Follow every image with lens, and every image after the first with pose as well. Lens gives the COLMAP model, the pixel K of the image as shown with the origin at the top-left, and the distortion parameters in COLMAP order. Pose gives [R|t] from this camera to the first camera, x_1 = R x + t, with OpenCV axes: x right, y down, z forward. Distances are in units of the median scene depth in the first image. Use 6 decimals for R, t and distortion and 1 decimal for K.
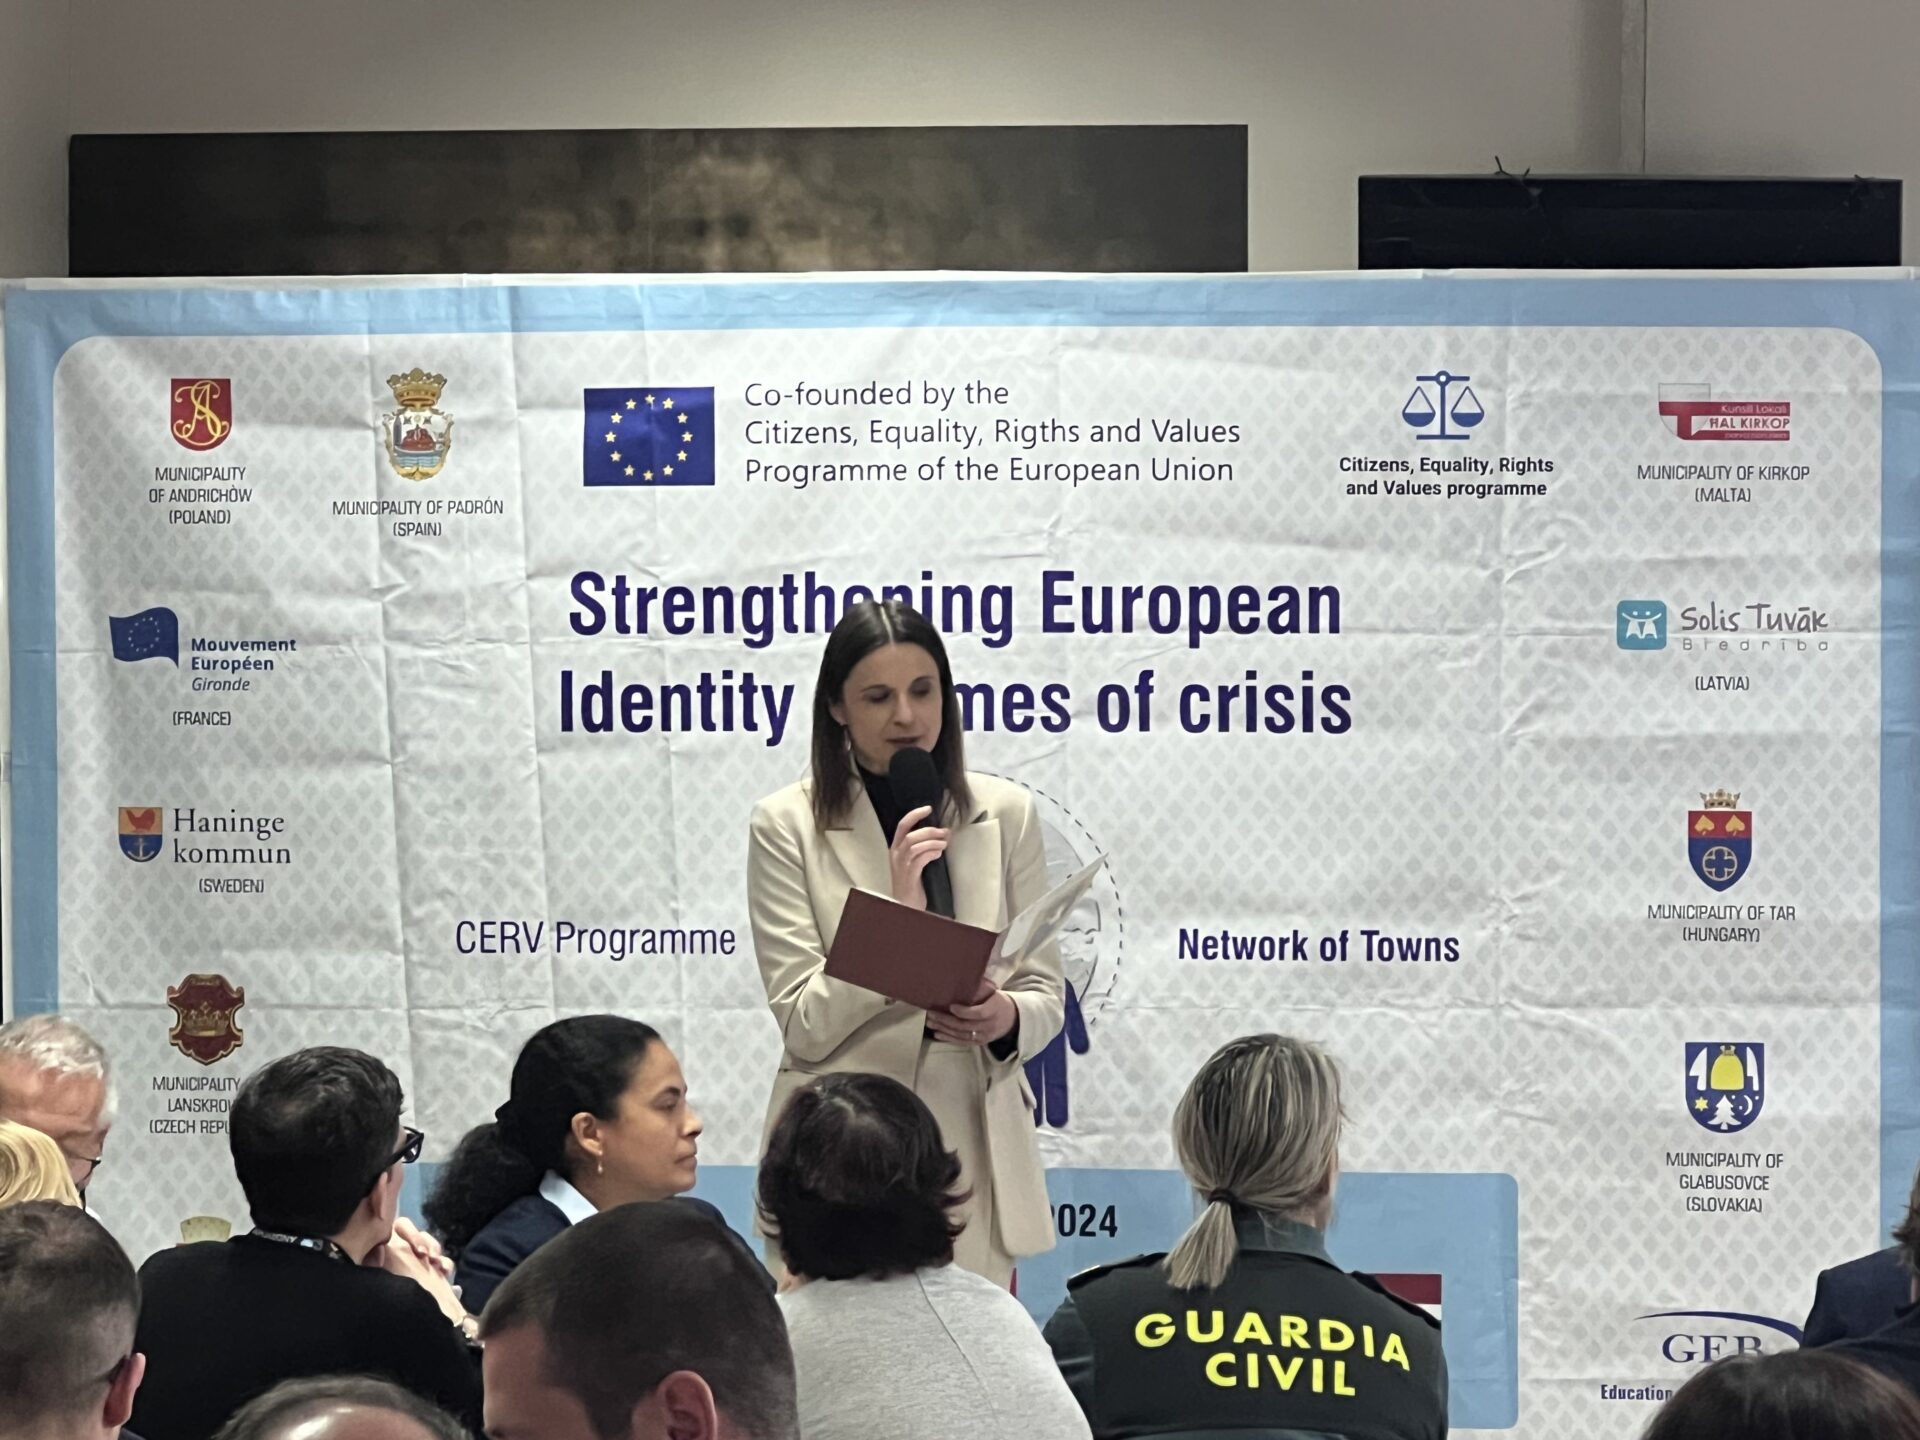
lens RADIAL K [[7712.2, 0, 870.6], [0, 7712.2, 664.3], [0, 0, 1]] dist [-0.655470, 21.930539]
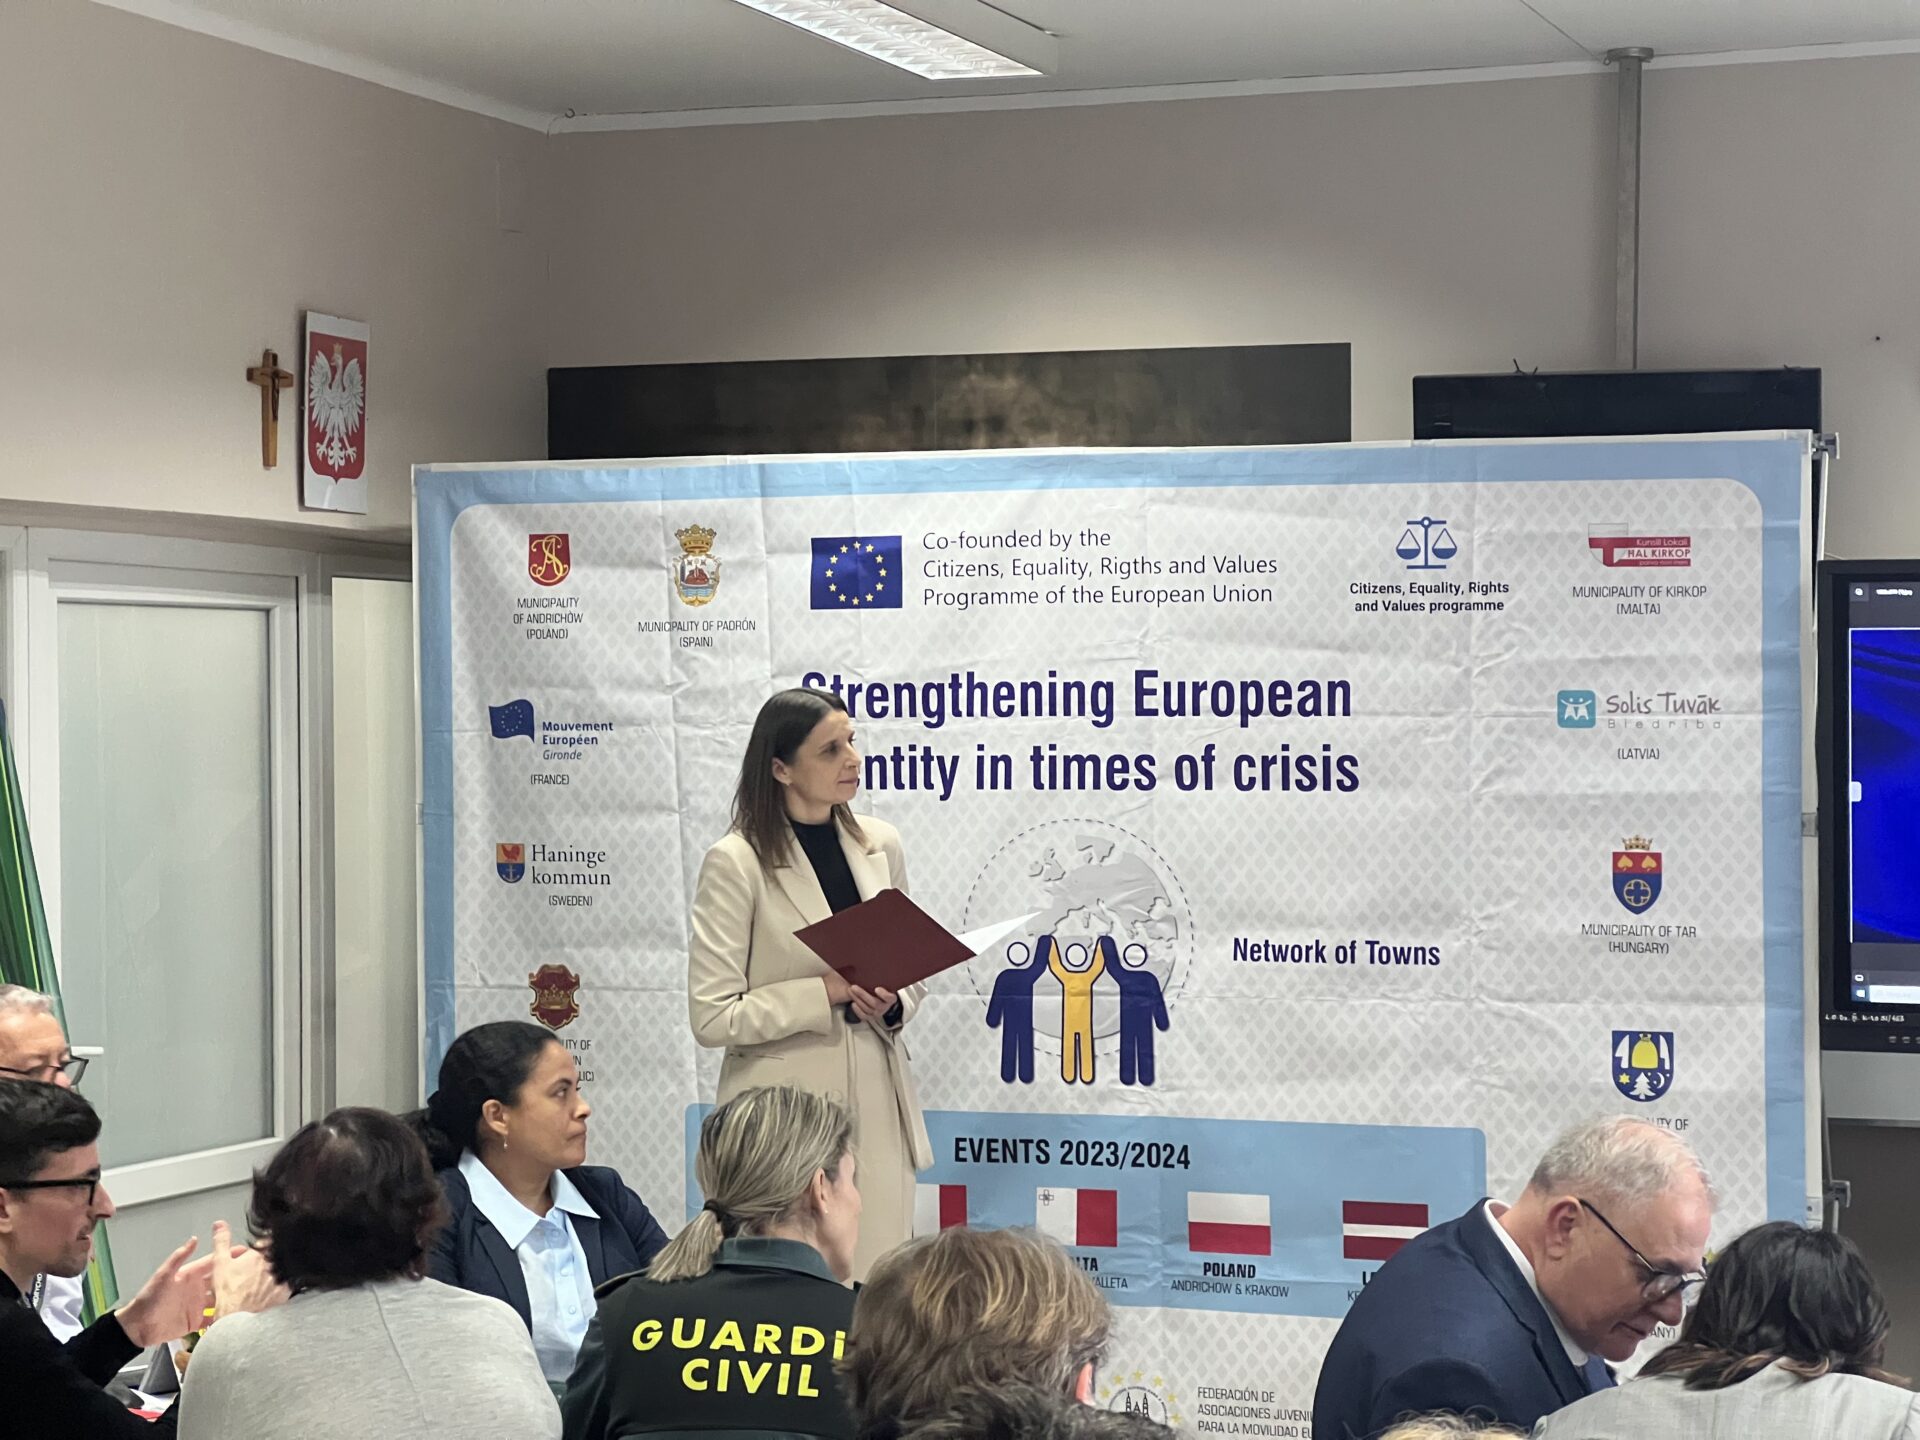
lens RADIAL K [[4287.6, 0, 950.2], [0, 4287.6, 675.6], [0, 0, 1]] dist [-0.405923, 11.311228]
pose [[0.979008, -0.004542, -0.203769, 0.143097], [0.001977, 0.999916, -0.012791, -0.001714], [0.203810, 0.012120, 0.978935, 0.265181]]
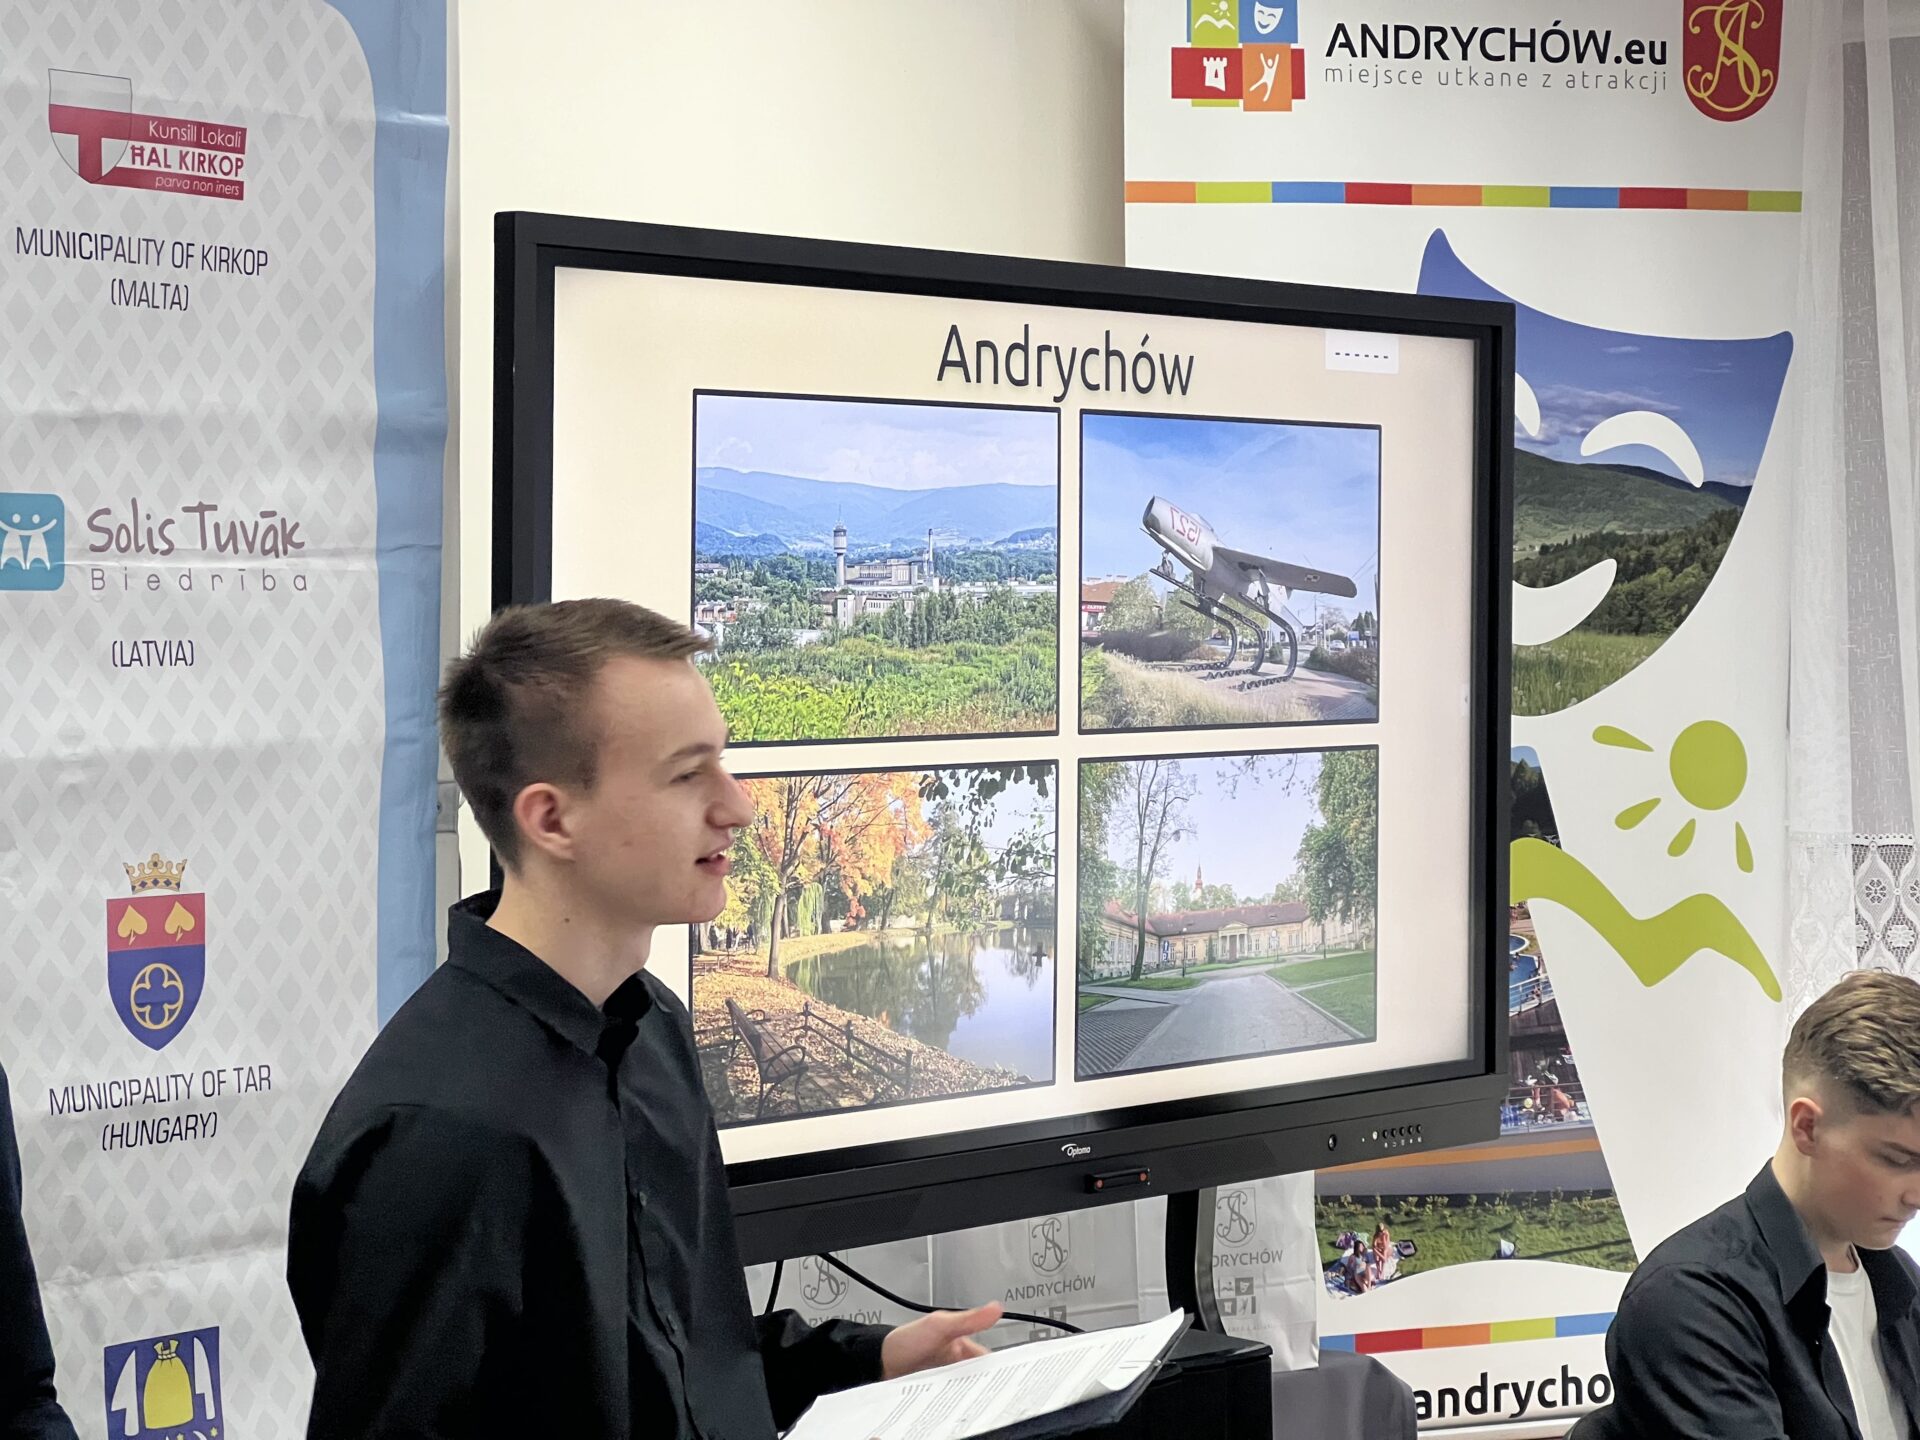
lens RADIAL K [[4278.0, 0, 952.1], [0, 4278.0, 678.6], [0, 0, 1]] dist [0.275416, -0.411474]
pose [[0.538671, -0.019881, 0.842282, -0.108086], [0.008256, 0.999798, 0.018318, -0.000780], [-0.842476, -0.002914, 0.538726, 0.786819]]
